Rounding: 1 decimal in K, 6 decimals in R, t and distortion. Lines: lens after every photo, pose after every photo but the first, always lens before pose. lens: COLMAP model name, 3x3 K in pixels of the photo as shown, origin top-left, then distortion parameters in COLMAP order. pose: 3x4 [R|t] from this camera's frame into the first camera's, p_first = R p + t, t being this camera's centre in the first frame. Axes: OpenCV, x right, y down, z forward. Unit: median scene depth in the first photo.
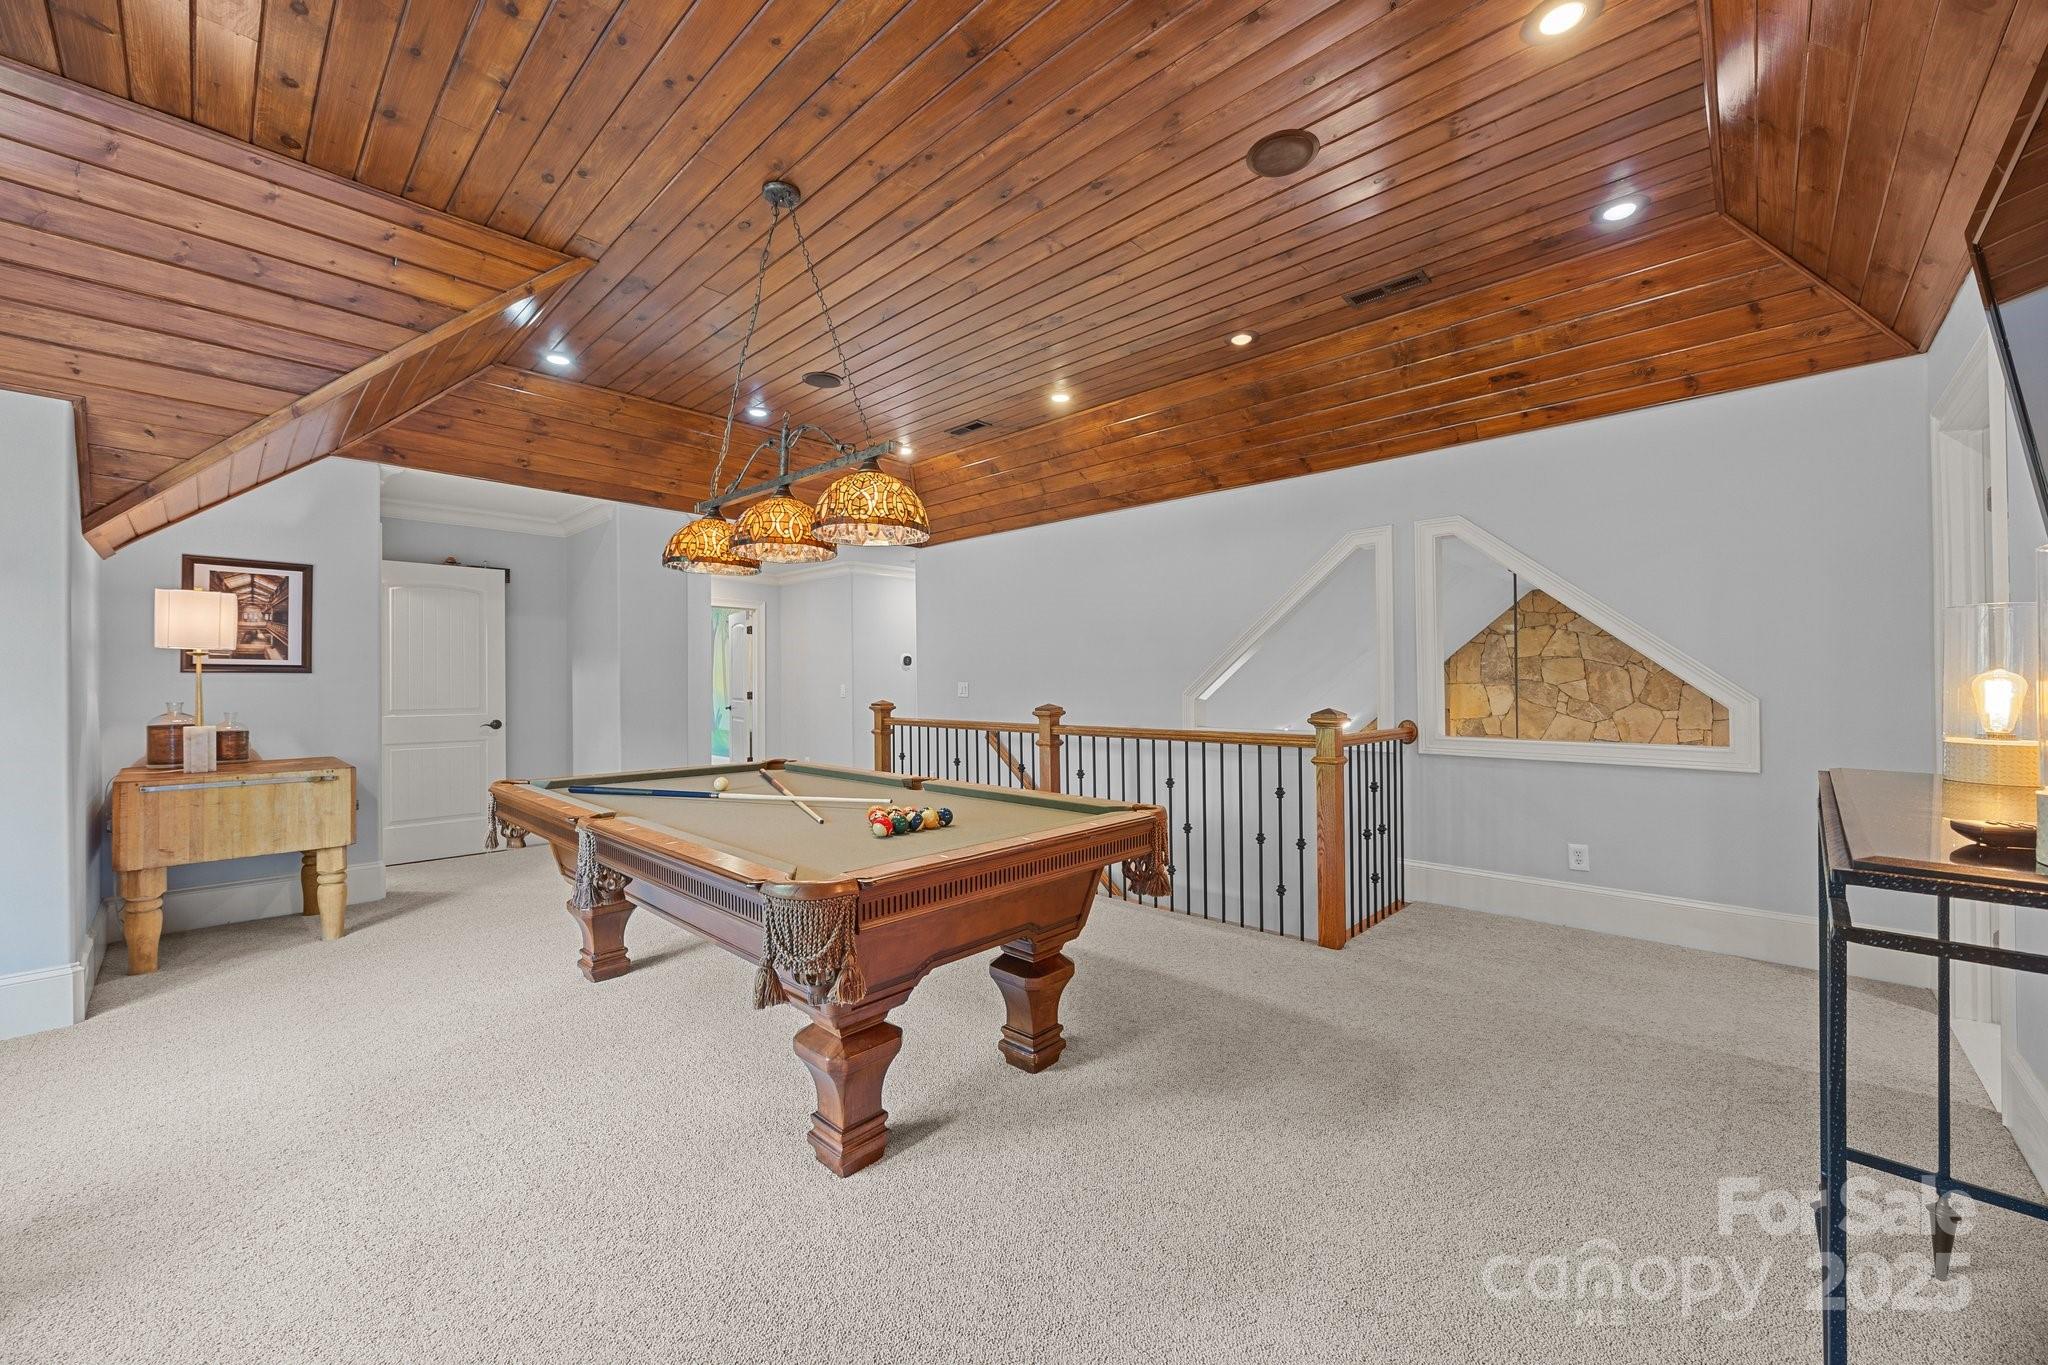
lens RADIAL K [[783.1, 0, 1023.5], [0, 783.1, 688.4], [0, 0, 1]] dist [0.001086, 0.000116]
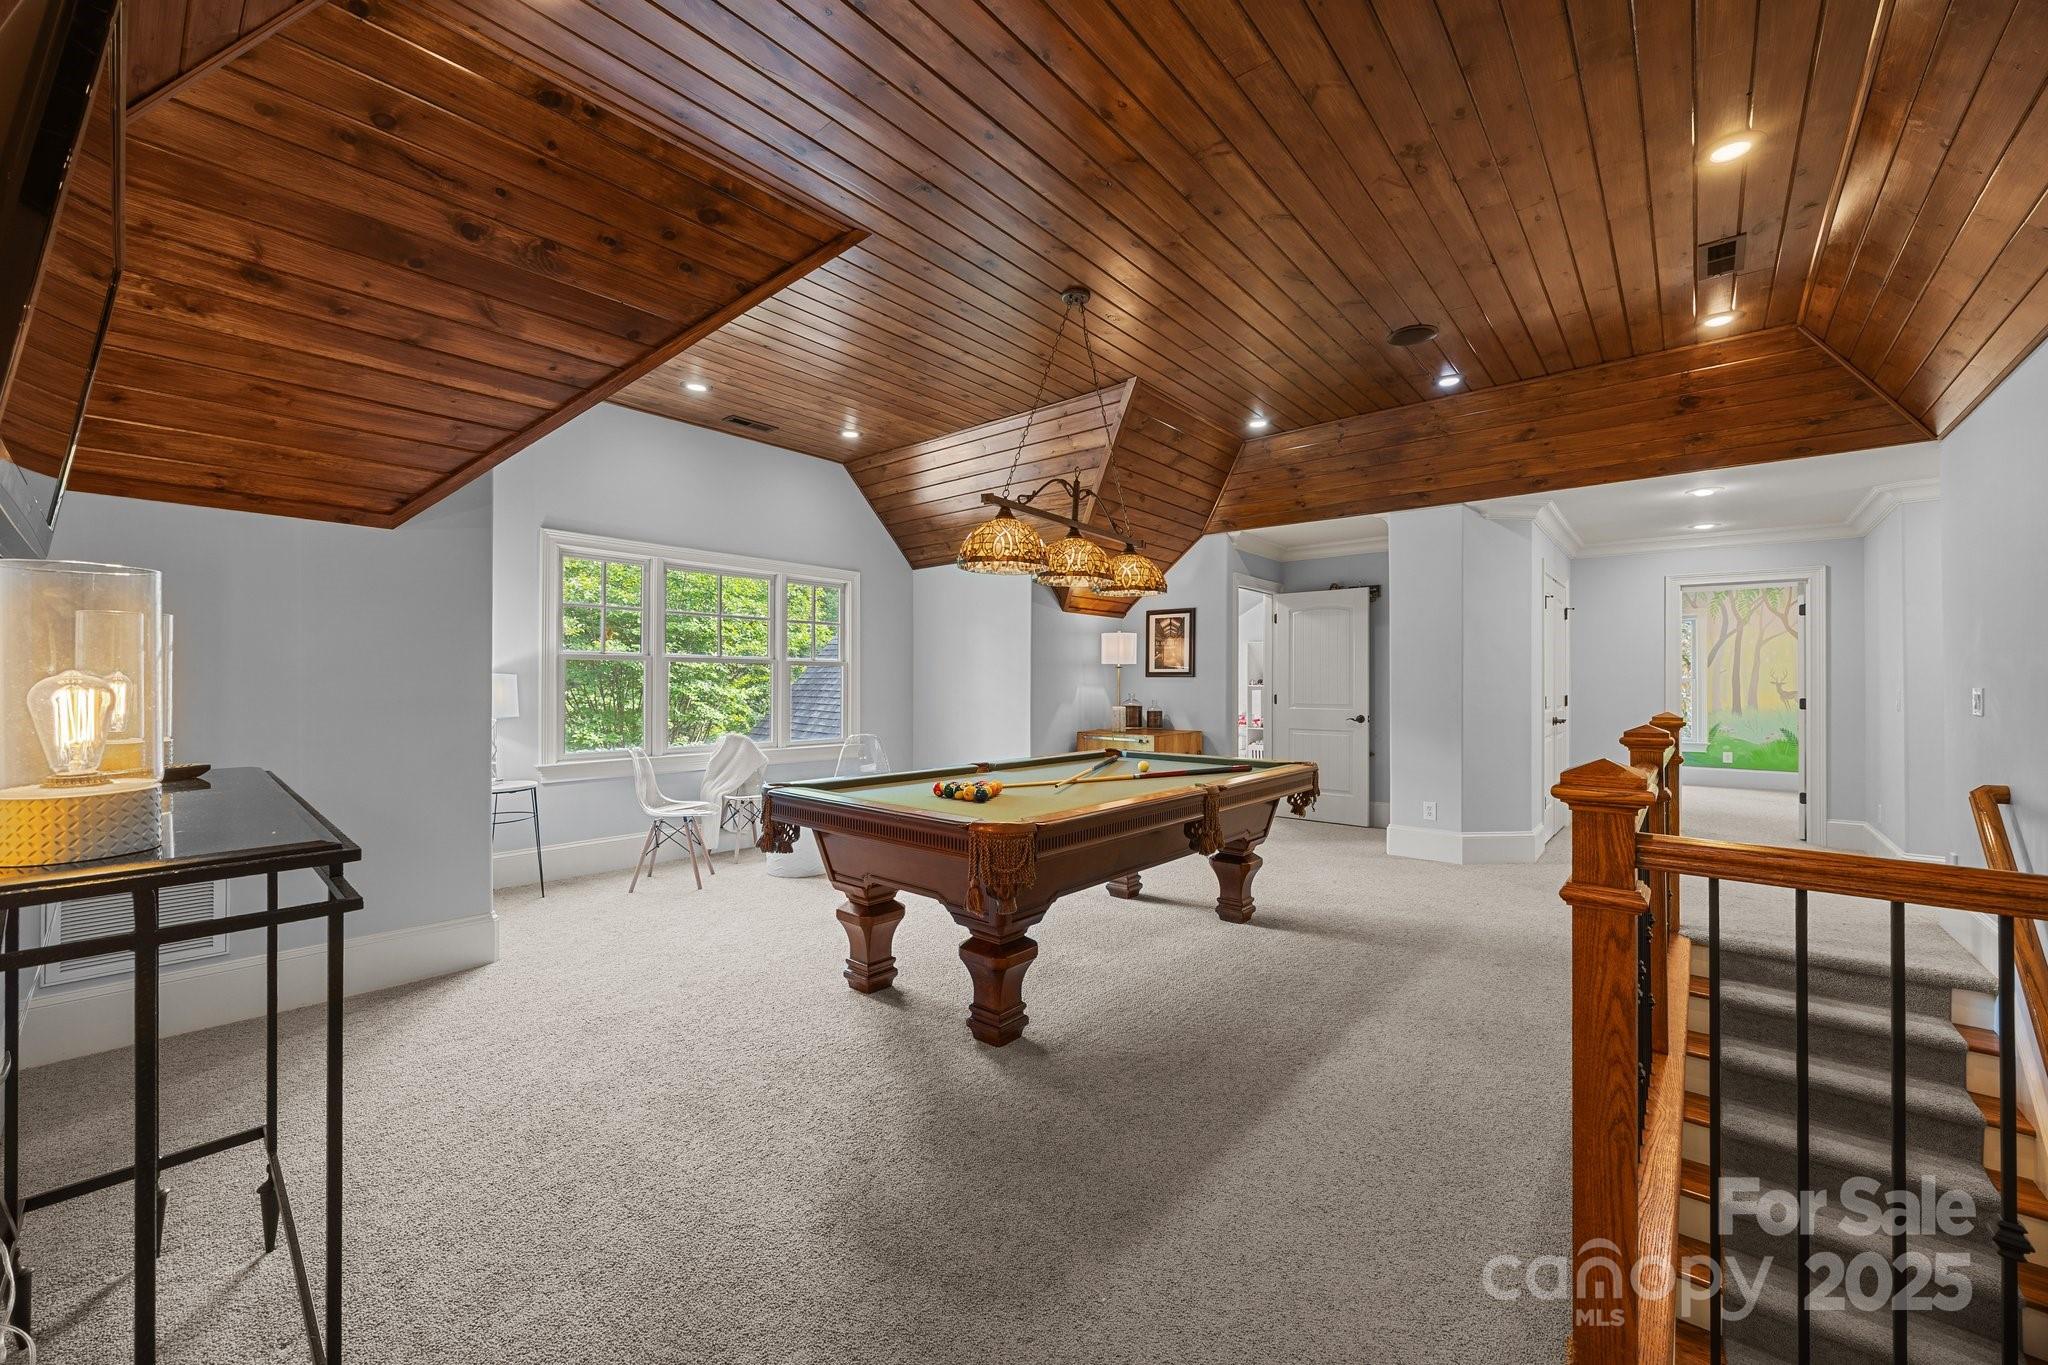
lens RADIAL K [[783.1, 0, 1023.5], [0, 783.1, 688.4], [0, 0, 1]] dist [0.001086, 0.000116]
pose [[0.051599, 0.009923, -0.998619, 0.694421], [-0.011007, 0.999896, 0.009367, -0.007799], [0.998607, 0.010509, 0.051703, 0.626600]]
